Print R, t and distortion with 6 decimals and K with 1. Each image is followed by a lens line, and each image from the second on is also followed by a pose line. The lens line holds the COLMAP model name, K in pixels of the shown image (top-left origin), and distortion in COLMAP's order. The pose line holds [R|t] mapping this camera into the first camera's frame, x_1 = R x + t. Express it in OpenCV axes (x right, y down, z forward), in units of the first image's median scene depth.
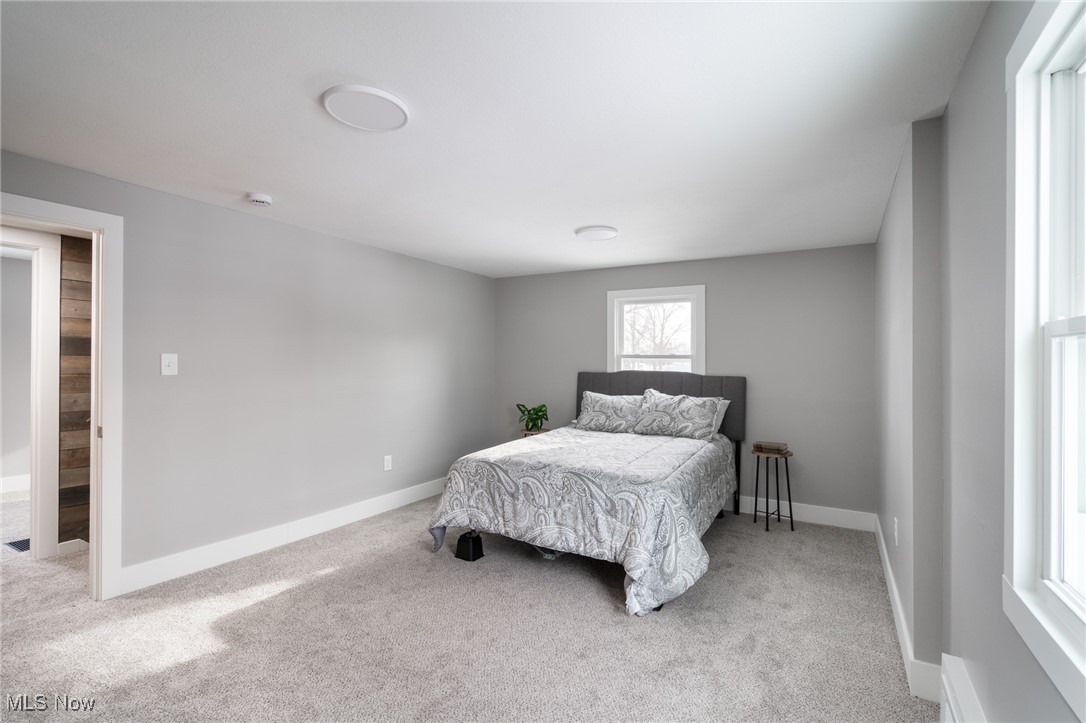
lens RADIAL K [[495.7, 0, 541.2], [0, 495.7, 354.6], [0, 0, 1]] dist [-0.007440, 0.002994]
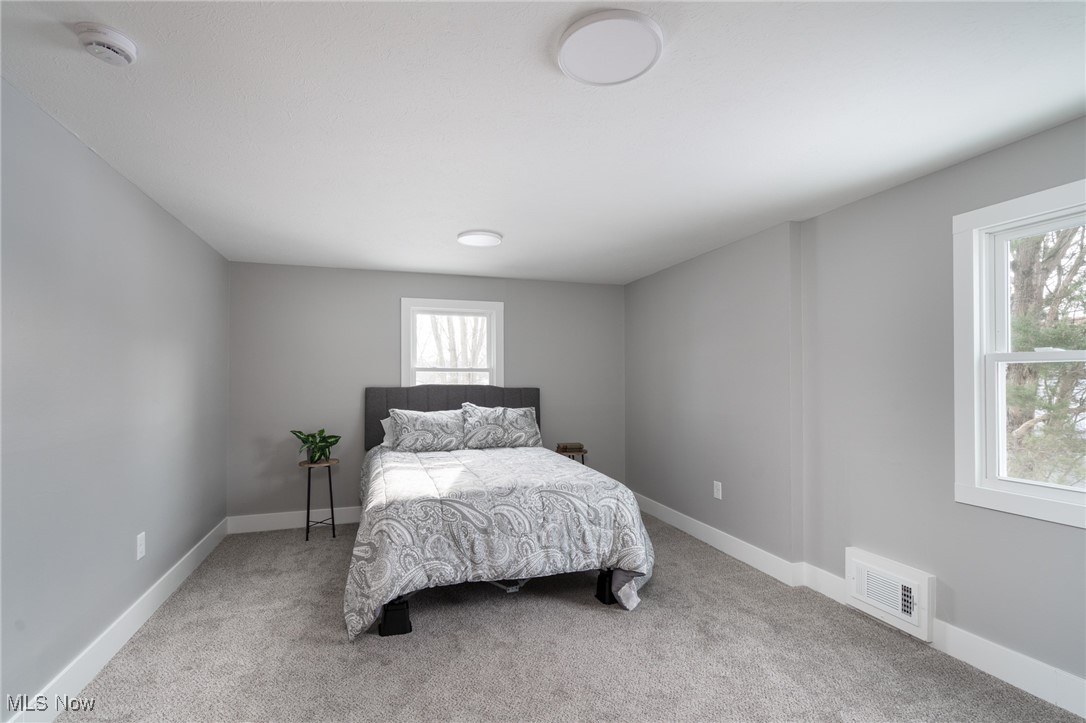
lens RADIAL K [[495.7, 0, 540.8], [0, 495.7, 368.0], [0, 0, 1]] dist [-0.007440, 0.002994]
pose [[0.674876, 0.006877, 0.737899, -0.599748], [-0.006187, 0.999974, -0.003661, 0.005379], [-0.737905, -0.002095, 0.674901, 0.338576]]
